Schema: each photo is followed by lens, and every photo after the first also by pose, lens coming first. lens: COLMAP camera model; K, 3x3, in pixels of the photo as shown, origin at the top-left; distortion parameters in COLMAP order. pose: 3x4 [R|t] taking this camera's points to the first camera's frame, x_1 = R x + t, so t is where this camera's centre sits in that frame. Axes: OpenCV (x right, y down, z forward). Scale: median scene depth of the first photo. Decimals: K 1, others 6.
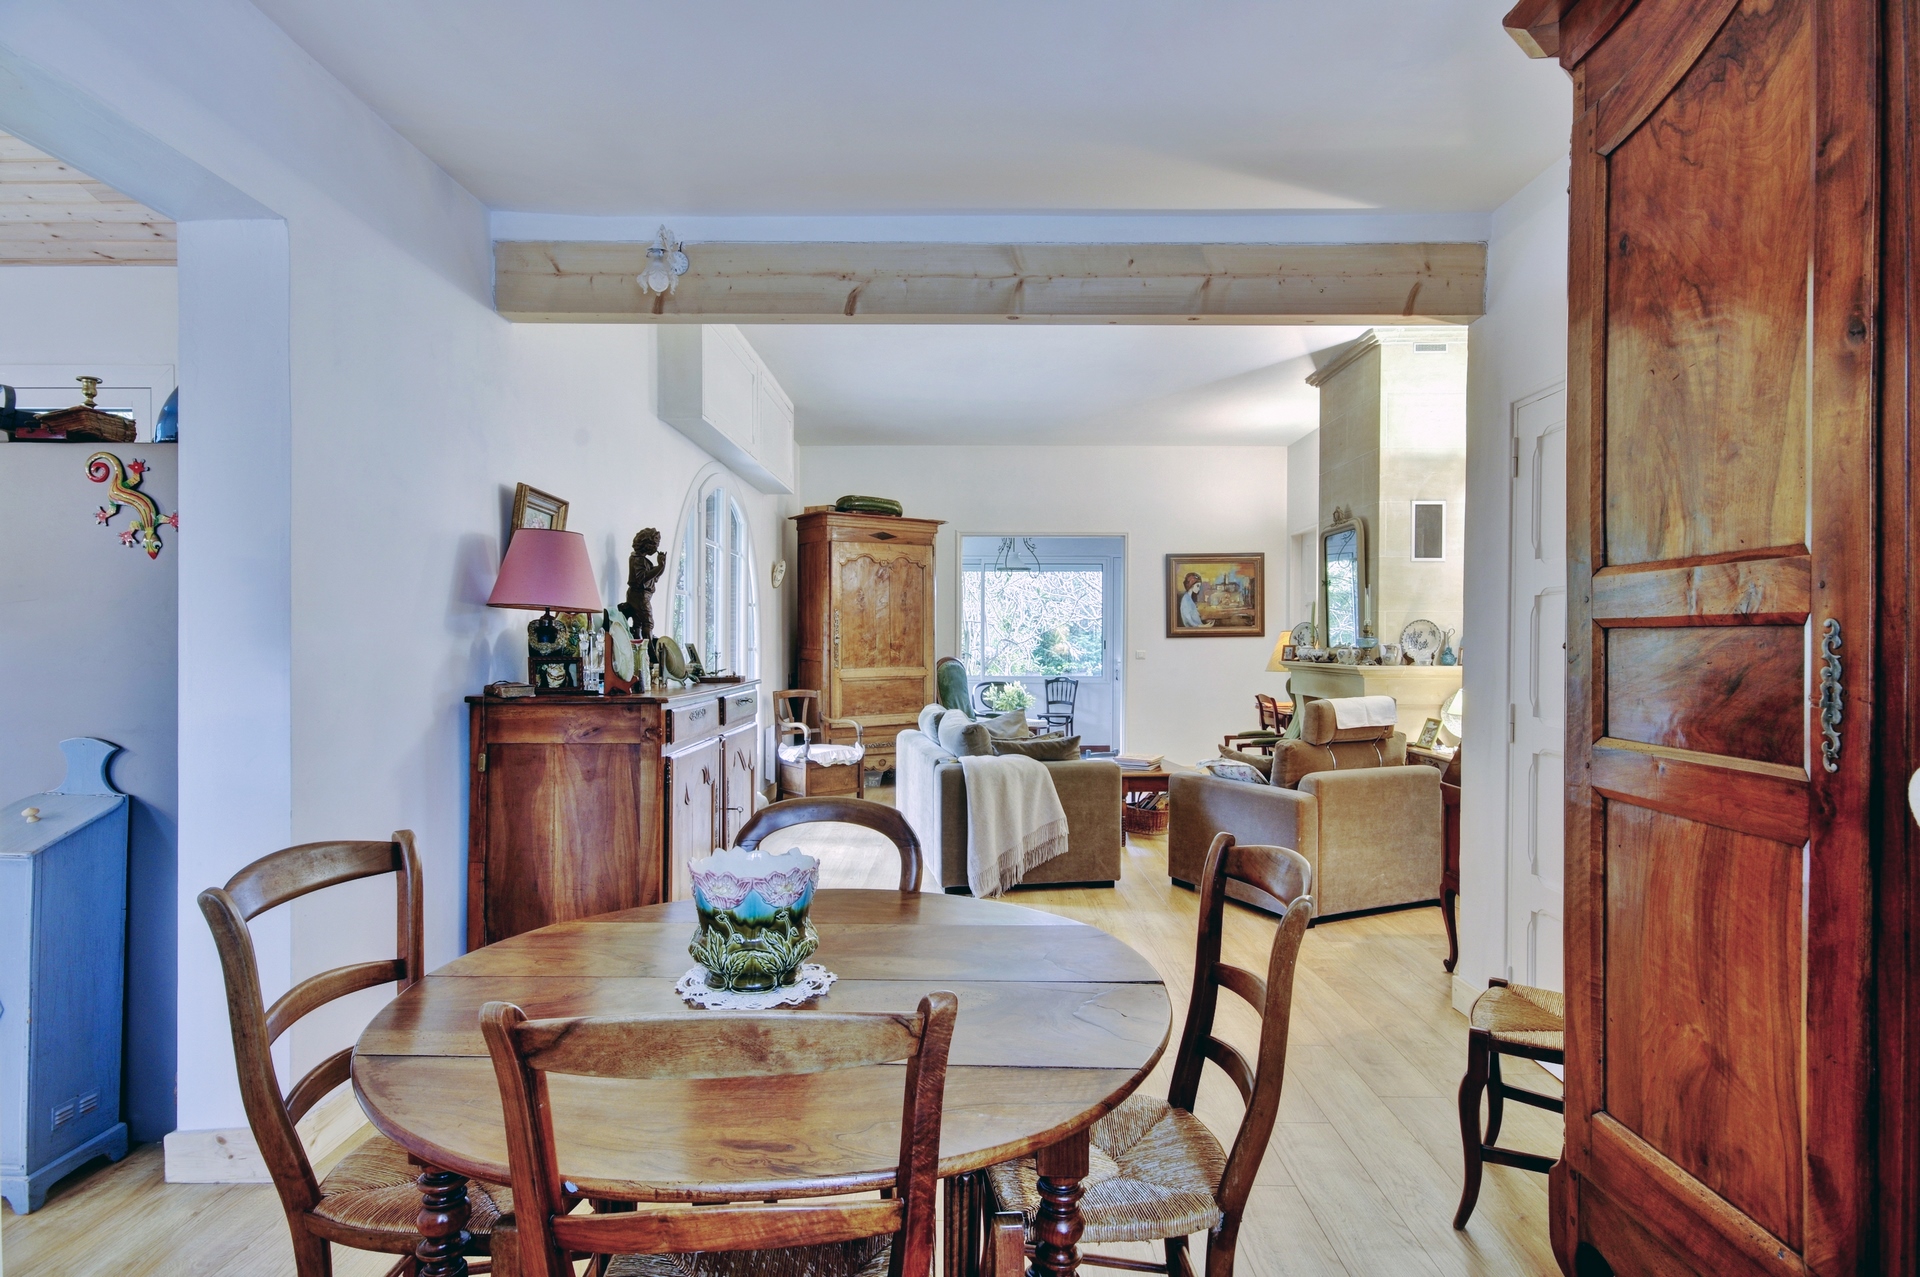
lens RADIAL K [[955.1, 0, 960.0], [0, 955.1, 638.5], [0, 0, 1]] dist [0.021004, 0.000603]
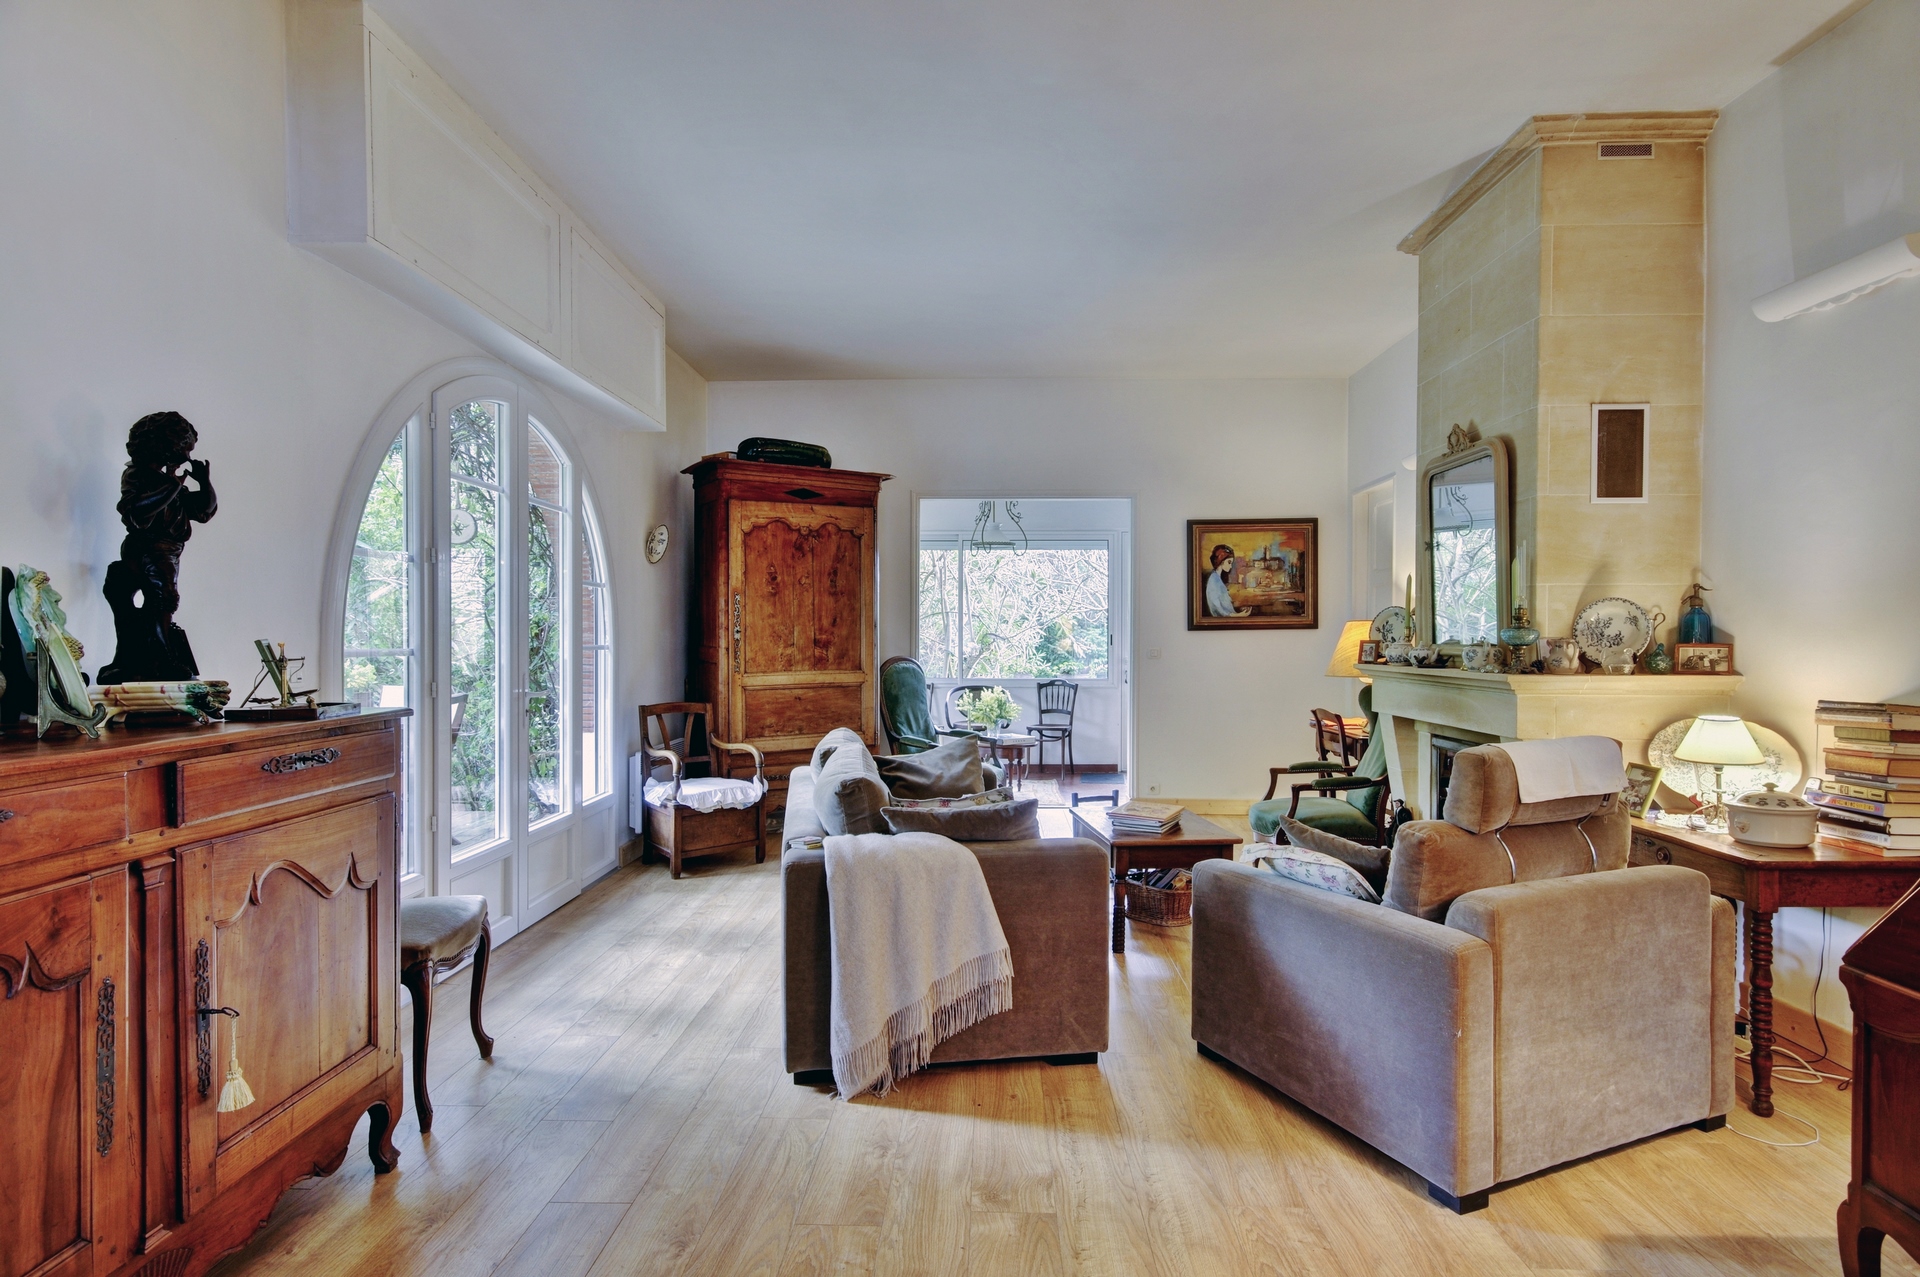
lens RADIAL K [[955.1, 0, 960.0], [0, 955.1, 638.5], [0, 0, 1]] dist [0.021004, 0.000603]
pose [[0.999781, -0.001564, -0.020853, 0.062343], [0.001670, 0.999986, 0.005089, 0.001486], [0.020845, -0.005122, 0.999770, 0.289390]]
